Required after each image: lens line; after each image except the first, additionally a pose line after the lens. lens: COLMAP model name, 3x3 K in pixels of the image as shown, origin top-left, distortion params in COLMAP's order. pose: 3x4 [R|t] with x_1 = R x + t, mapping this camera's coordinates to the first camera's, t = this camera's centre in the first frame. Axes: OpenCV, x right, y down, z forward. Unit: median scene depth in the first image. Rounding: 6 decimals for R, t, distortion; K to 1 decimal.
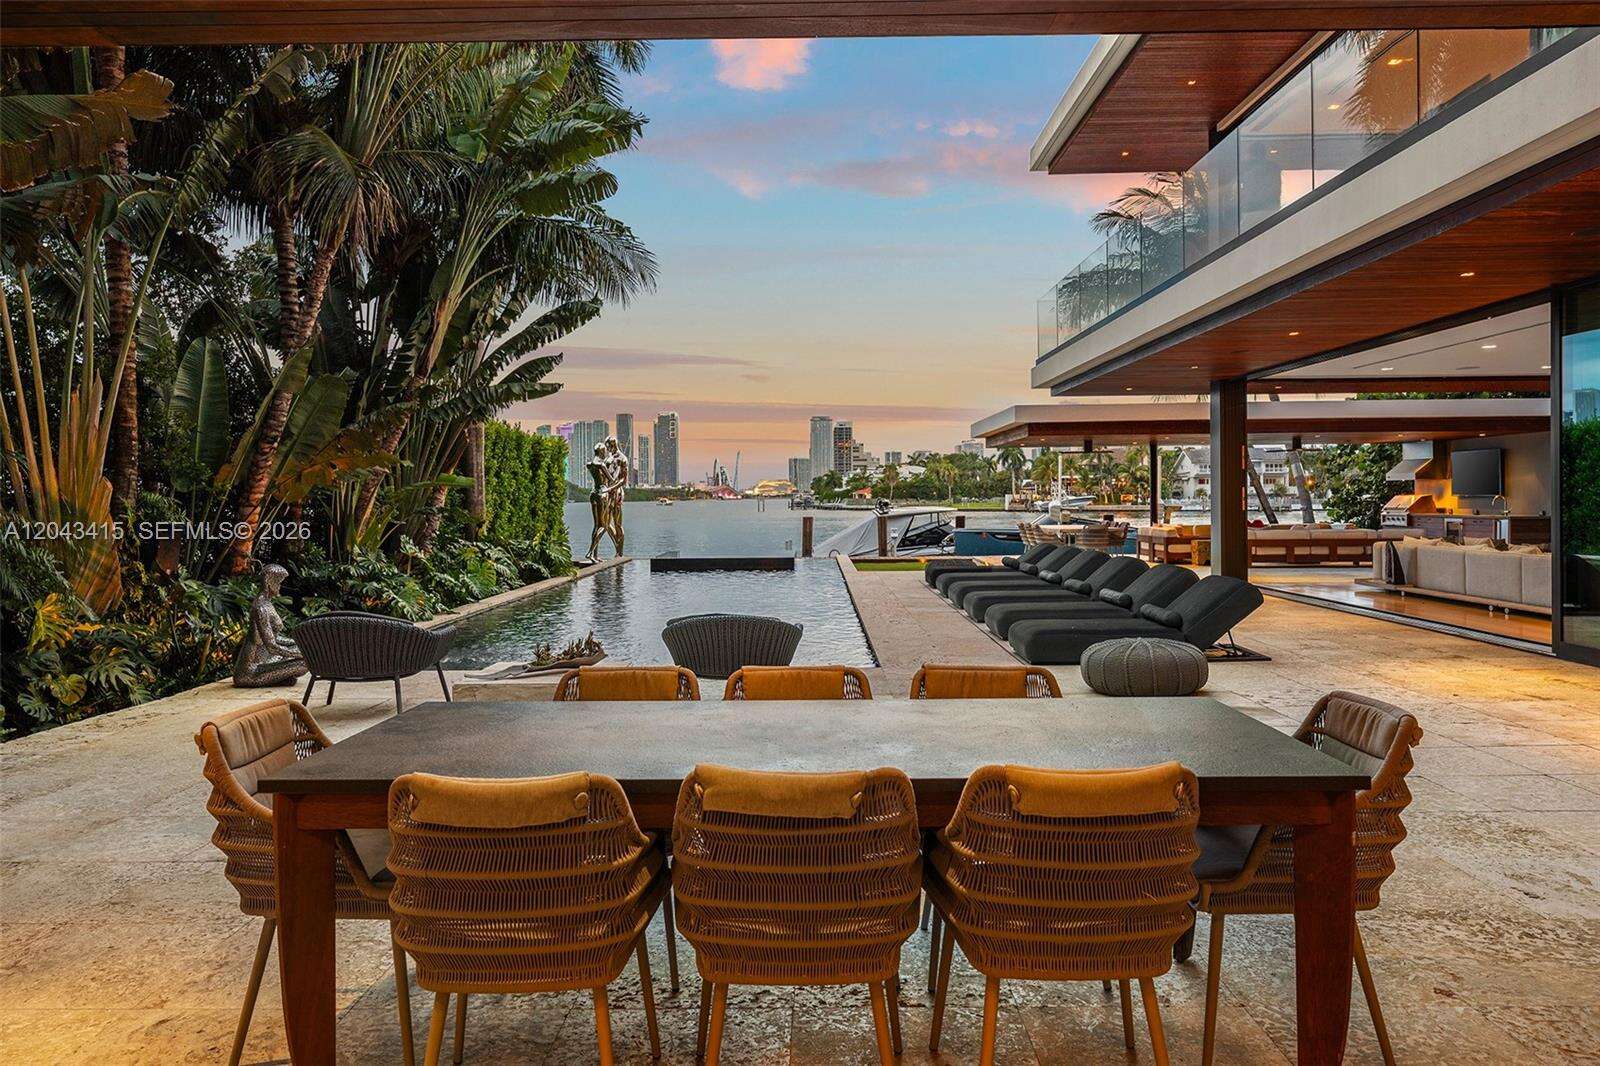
lens RADIAL K [[1052.4, 0, 800.0], [0, 1052.4, 533.0], [0, 0, 1]] dist [0.000938, -0.001390]
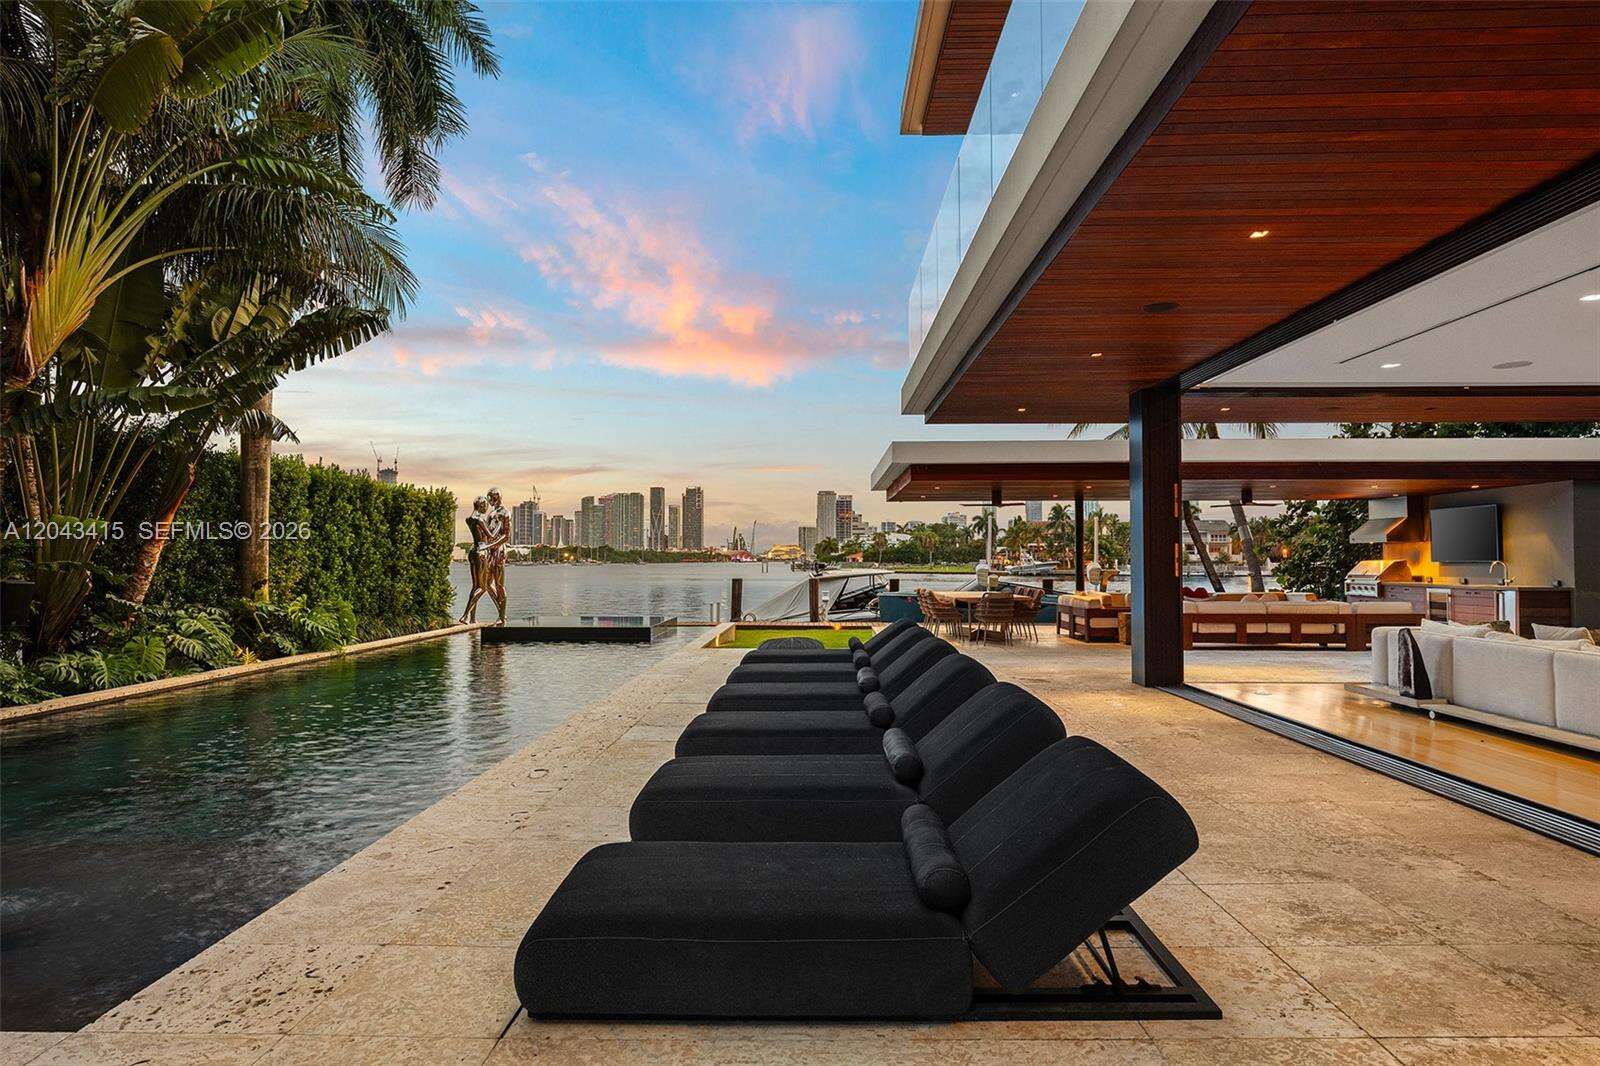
lens RADIAL K [[913.7, 0, 800.0], [0, 913.7, 533.0], [0, 0, 1]] dist [0.001785, 0.000688]
pose [[0.999933, 0.009391, -0.006817, 0.112515], [-0.009807, 0.997907, -0.063917, -0.006057], [0.006203, 0.063979, 0.997932, 0.250874]]
